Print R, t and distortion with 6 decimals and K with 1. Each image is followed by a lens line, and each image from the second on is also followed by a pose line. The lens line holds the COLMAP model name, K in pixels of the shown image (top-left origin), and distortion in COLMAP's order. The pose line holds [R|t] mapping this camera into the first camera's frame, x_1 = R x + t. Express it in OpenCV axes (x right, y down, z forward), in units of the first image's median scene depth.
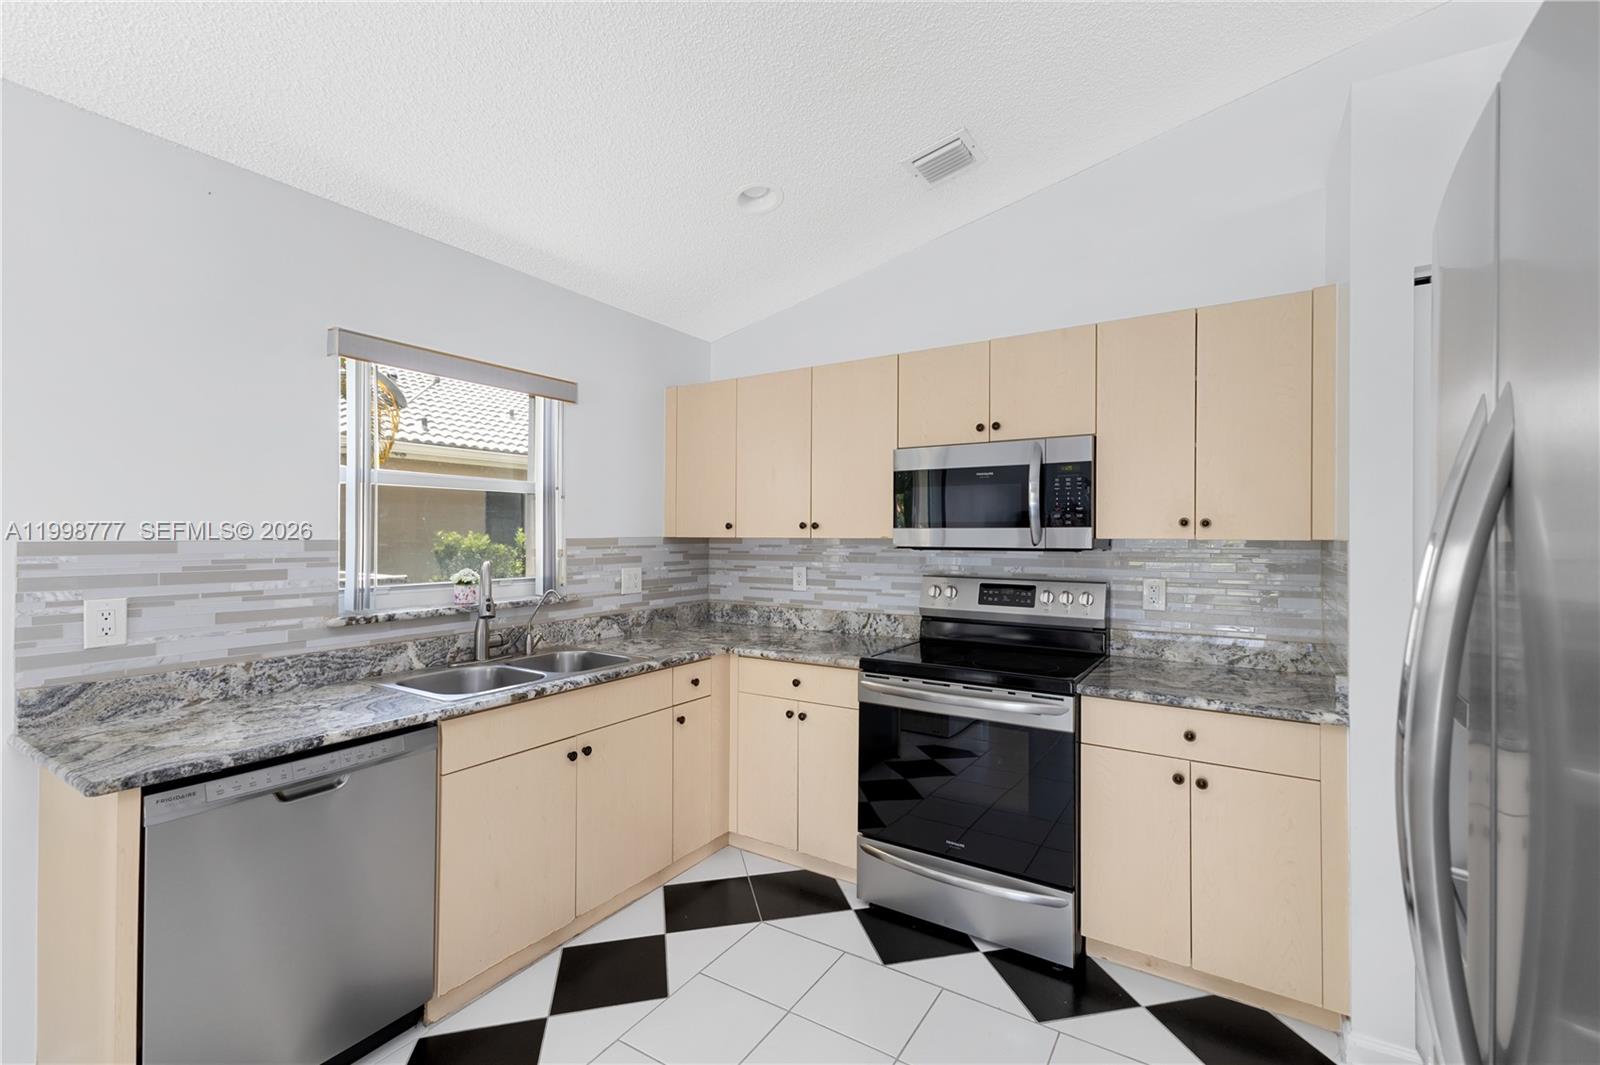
lens RADIAL K [[698.4, 0, 796.8], [0, 698.4, 522.9], [0, 0, 1]] dist [0.002080, -0.001357]
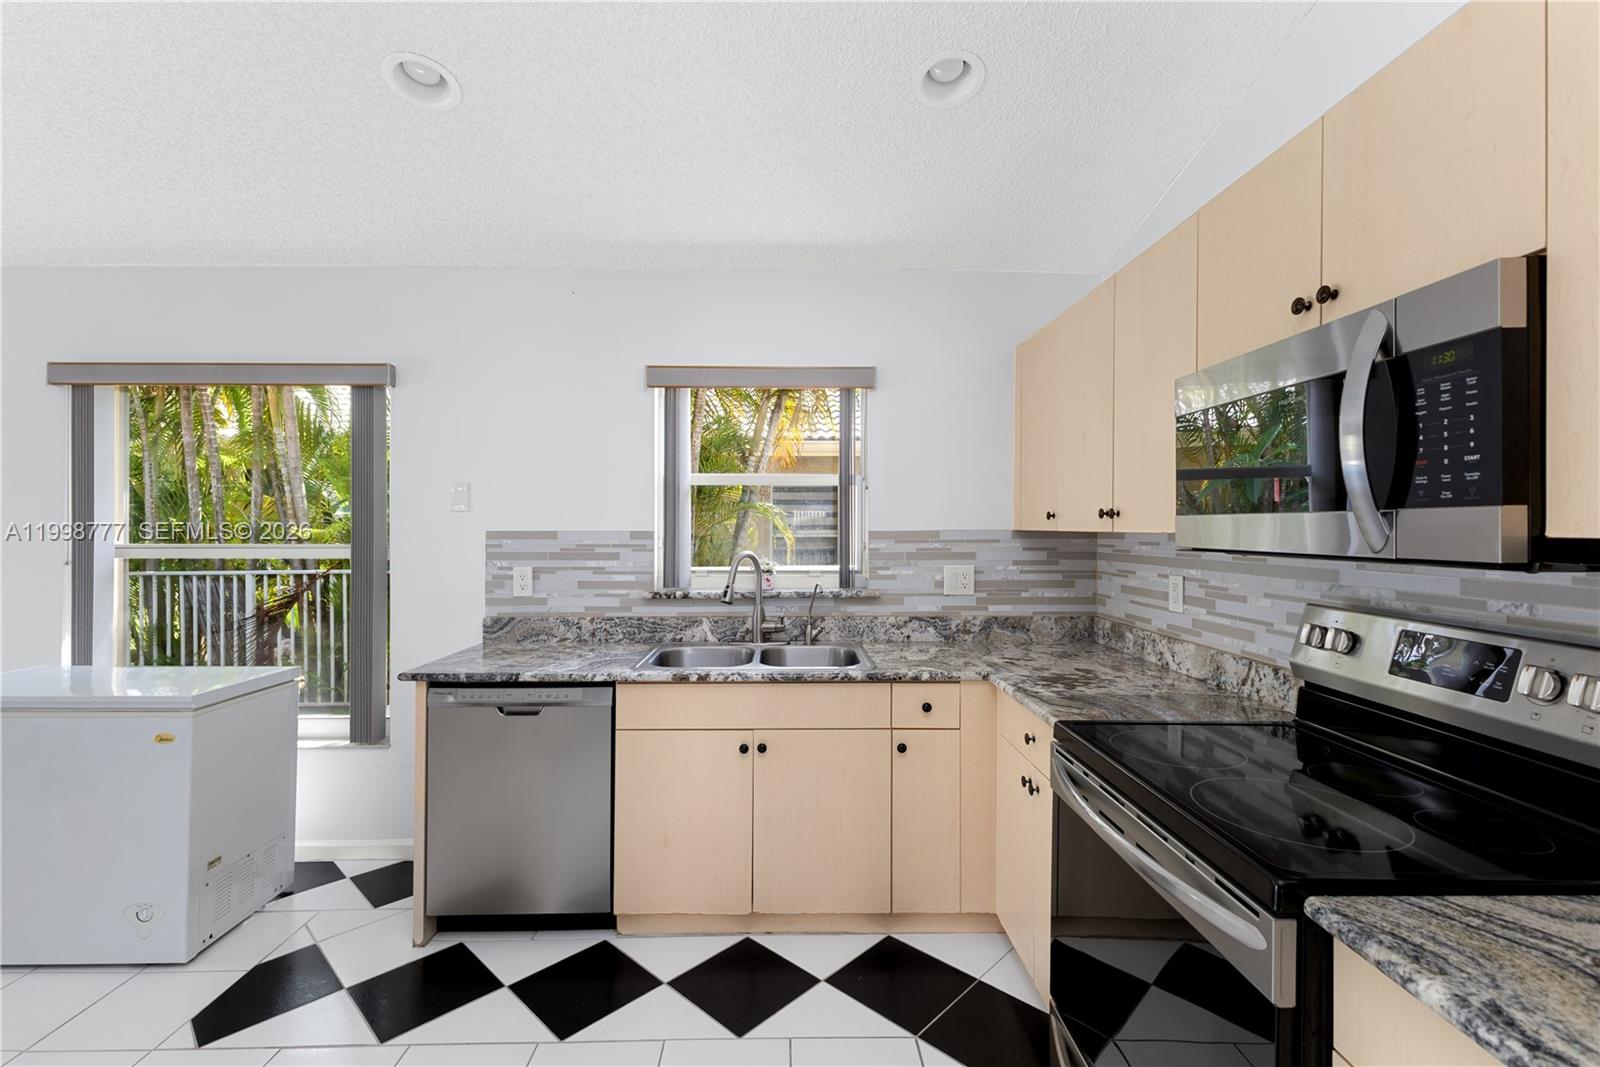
lens RADIAL K [[698.4, 0, 798.1], [0, 698.4, 521.2], [0, 0, 1]] dist [0.002080, -0.001357]
pose [[0.547419, -0.007523, -0.836825, 0.465938], [0.013293, 0.999912, -0.000293, 0.008289], [0.836753, -0.010963, 0.547470, 0.433418]]
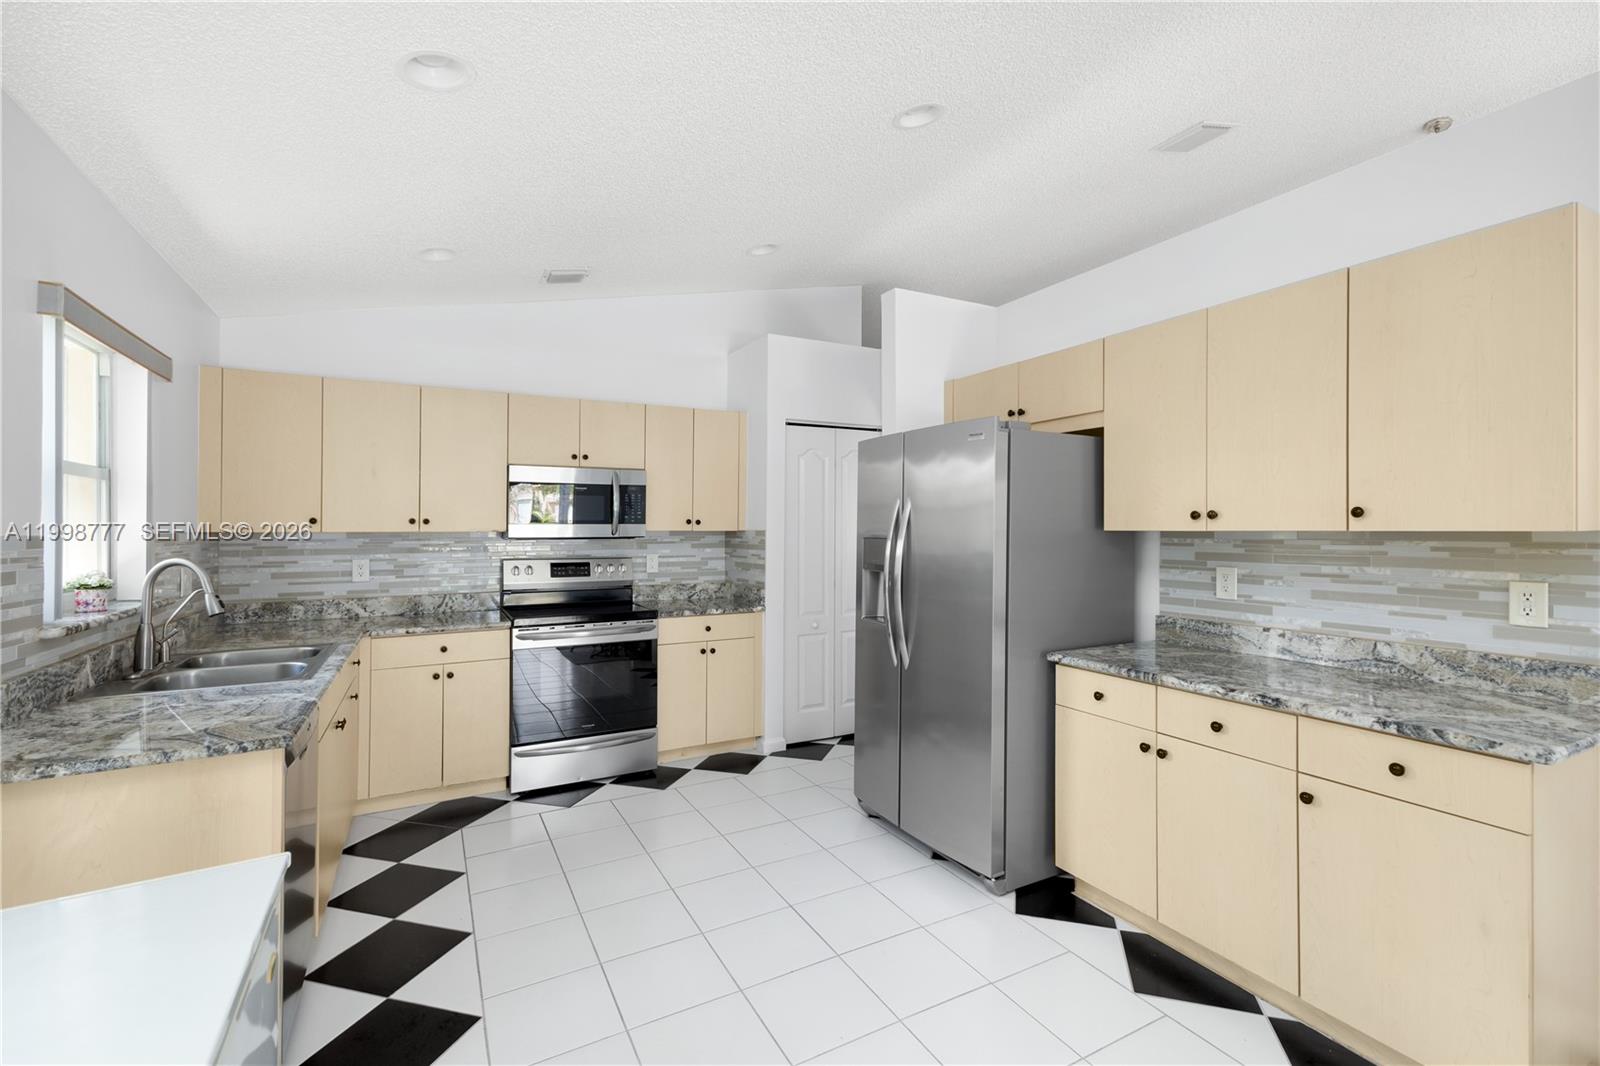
lens RADIAL K [[698.4, 0, 831.9], [0, 698.4, 521.9], [0, 0, 1]] dist [0.002080, -0.001357]
pose [[0.463143, 0.006000, 0.886263, -0.786524], [-0.010280, 0.999946, -0.001398, -0.000802], [-0.886224, -0.008463, 0.463180, -0.177812]]
